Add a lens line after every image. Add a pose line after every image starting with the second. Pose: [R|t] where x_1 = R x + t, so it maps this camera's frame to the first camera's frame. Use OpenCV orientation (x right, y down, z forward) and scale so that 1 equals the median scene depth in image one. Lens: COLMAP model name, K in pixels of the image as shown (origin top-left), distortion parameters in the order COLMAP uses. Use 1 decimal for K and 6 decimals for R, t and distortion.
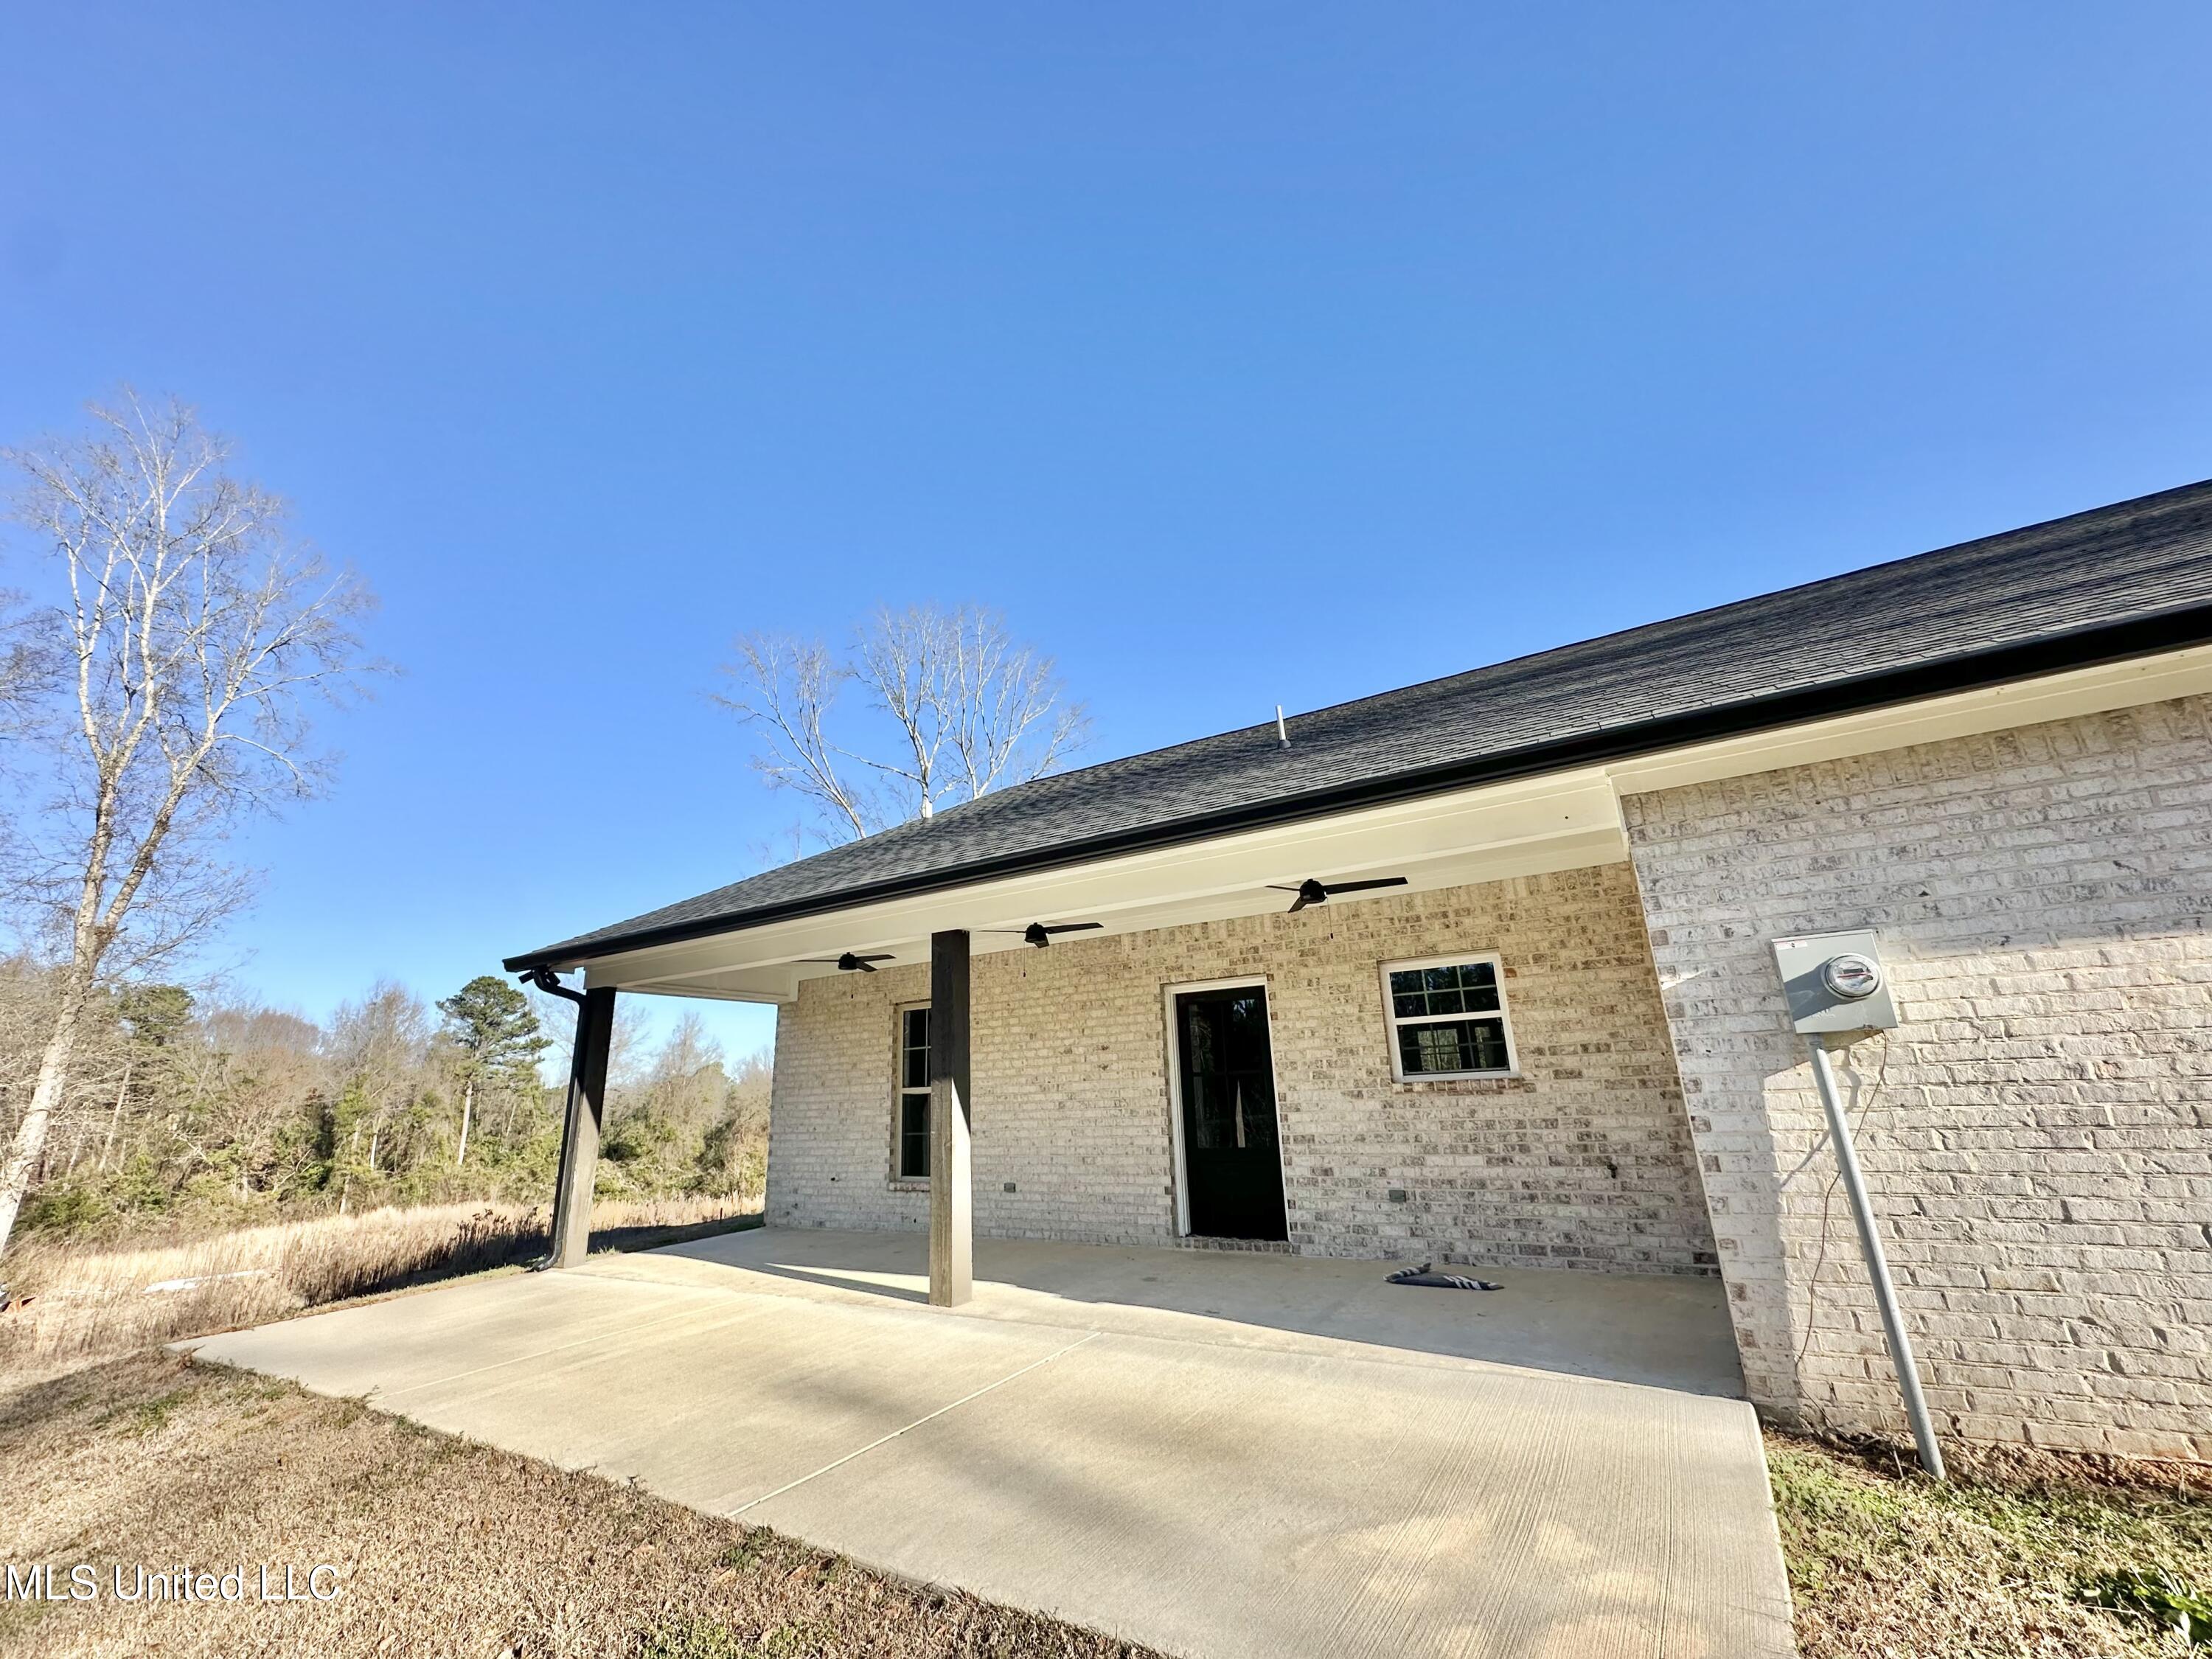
lens RADIAL K [[883.9, 0, 1106.4], [0, 883.9, 828.9], [0, 0, 1]] dist [-0.003323, 0.001754]
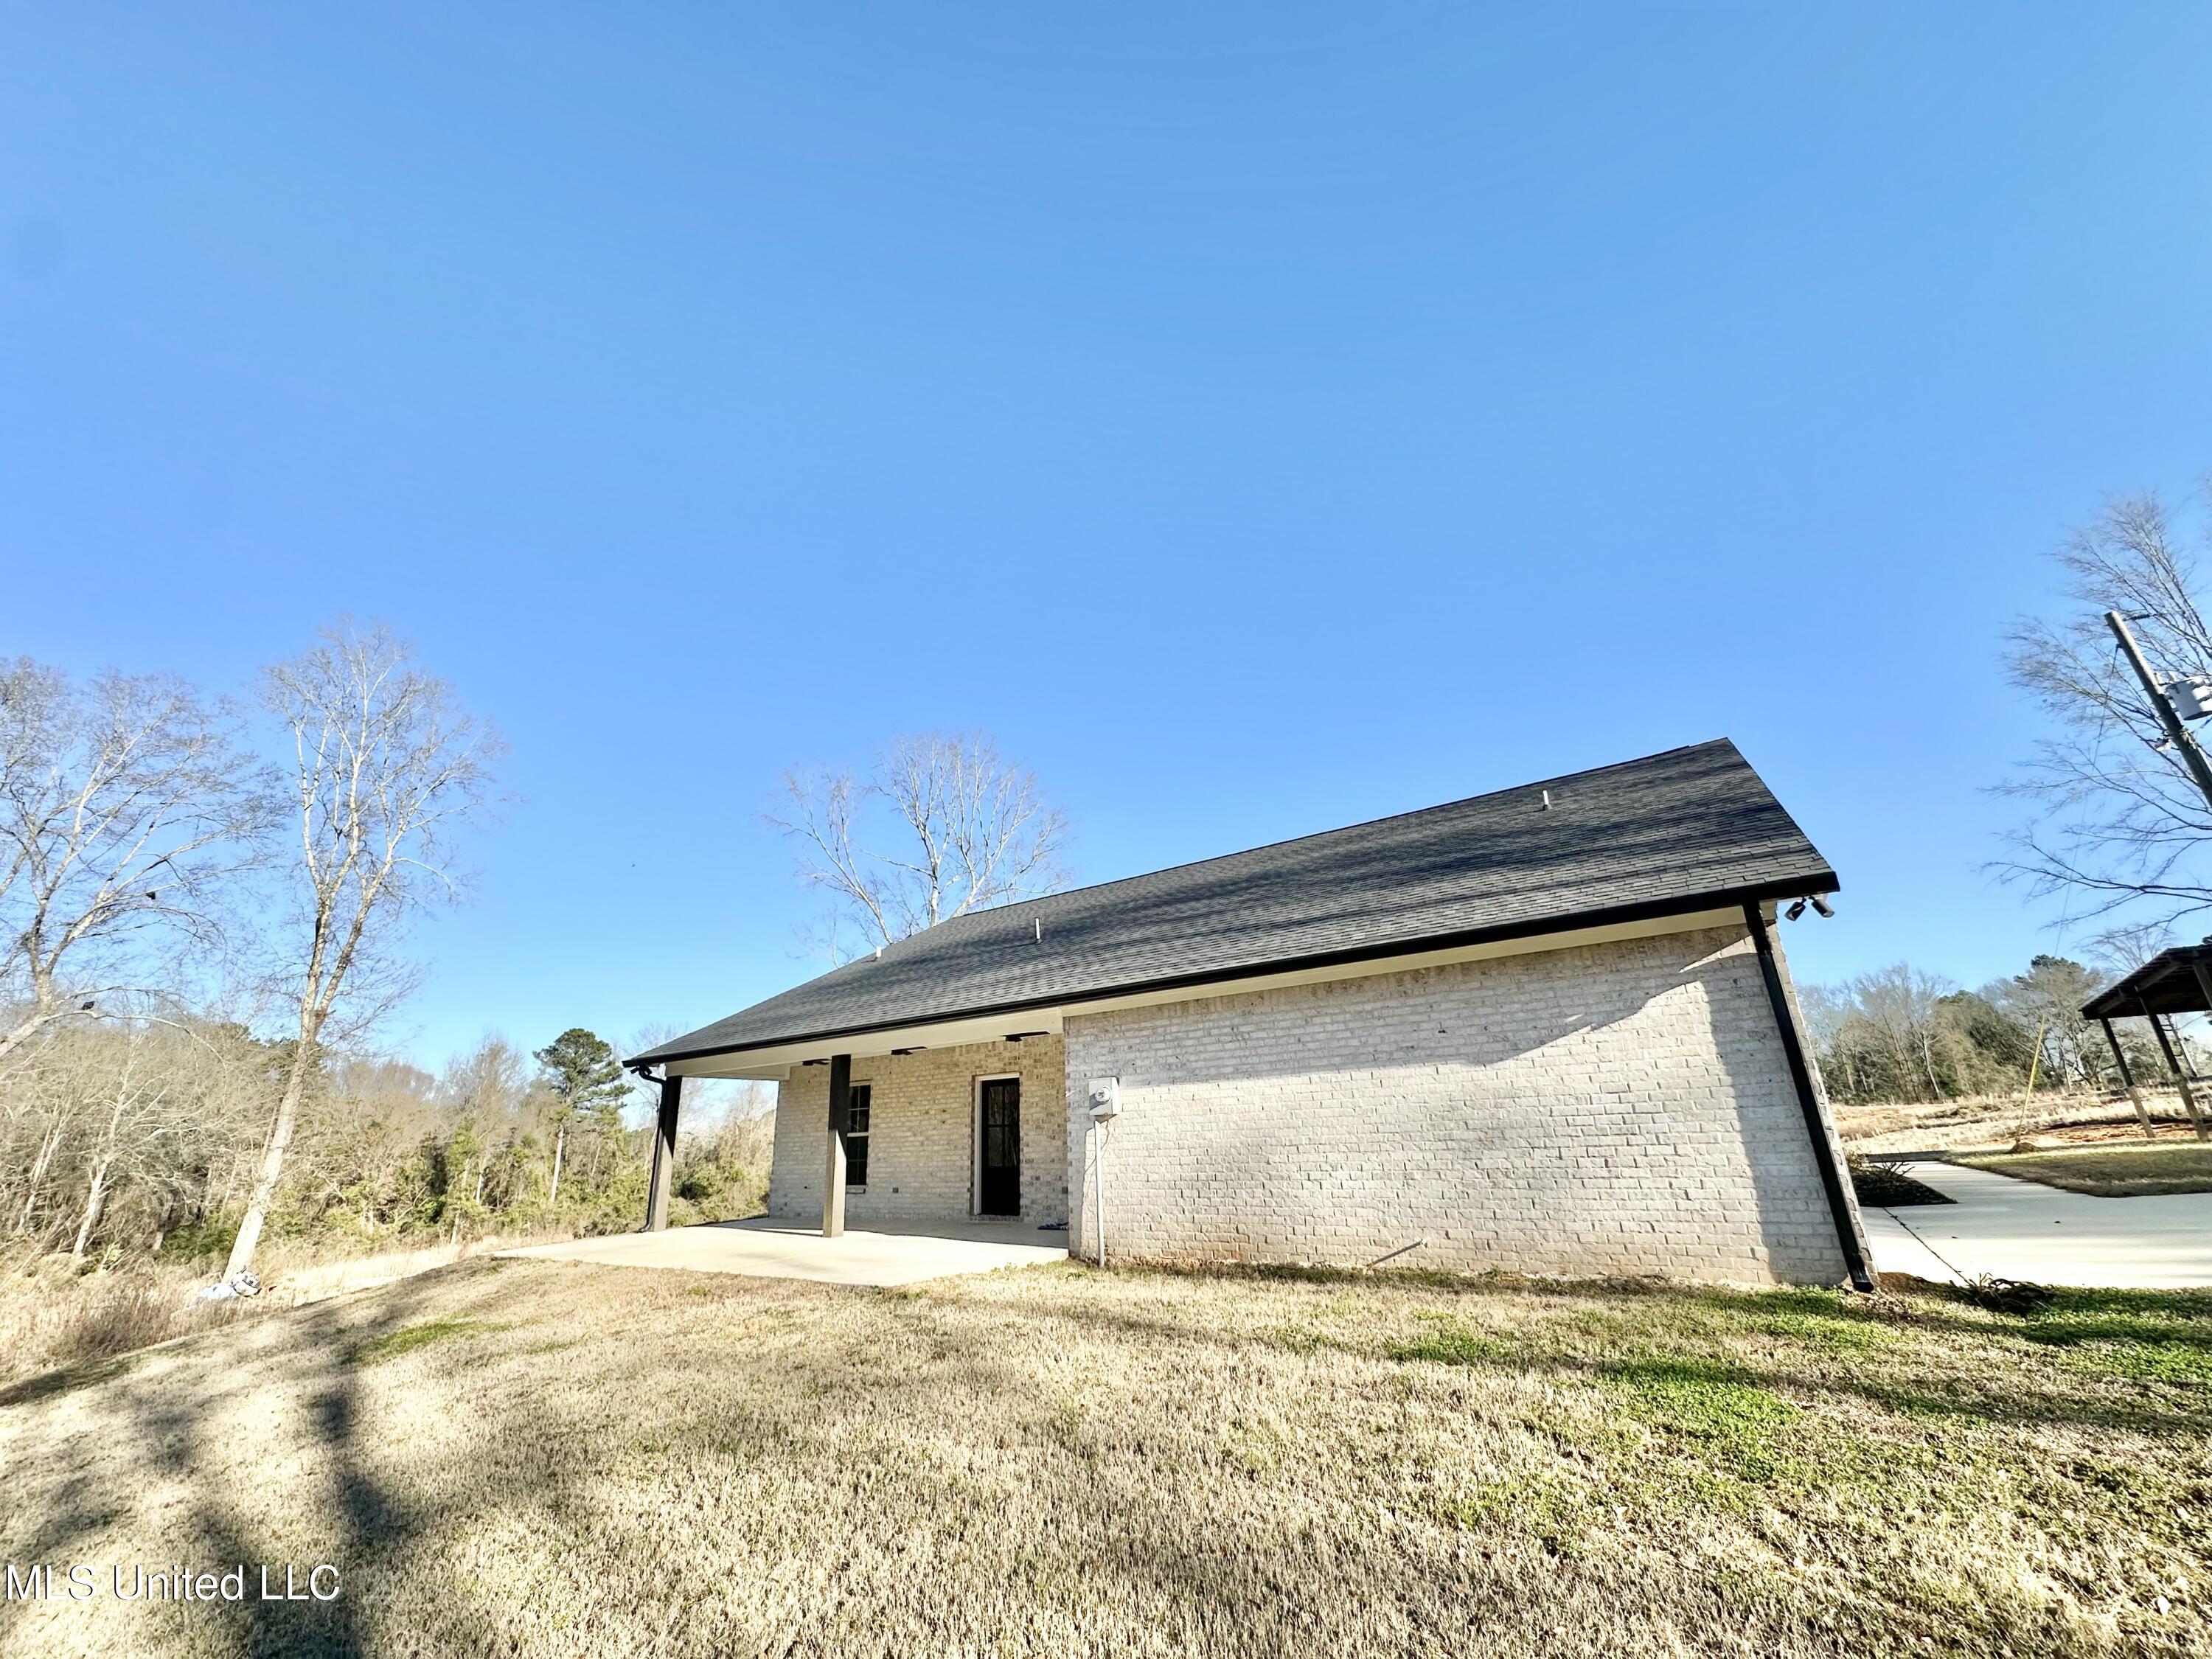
lens RADIAL K [[883.9, 0, 1107.3], [0, 883.9, 830.0], [0, 0, 1]] dist [-0.003323, 0.001754]
pose [[0.997555, -0.021379, -0.066538, 0.111084], [0.018469, 0.998859, -0.044048, -0.057388], [0.067404, 0.042711, 0.996811, -0.191367]]
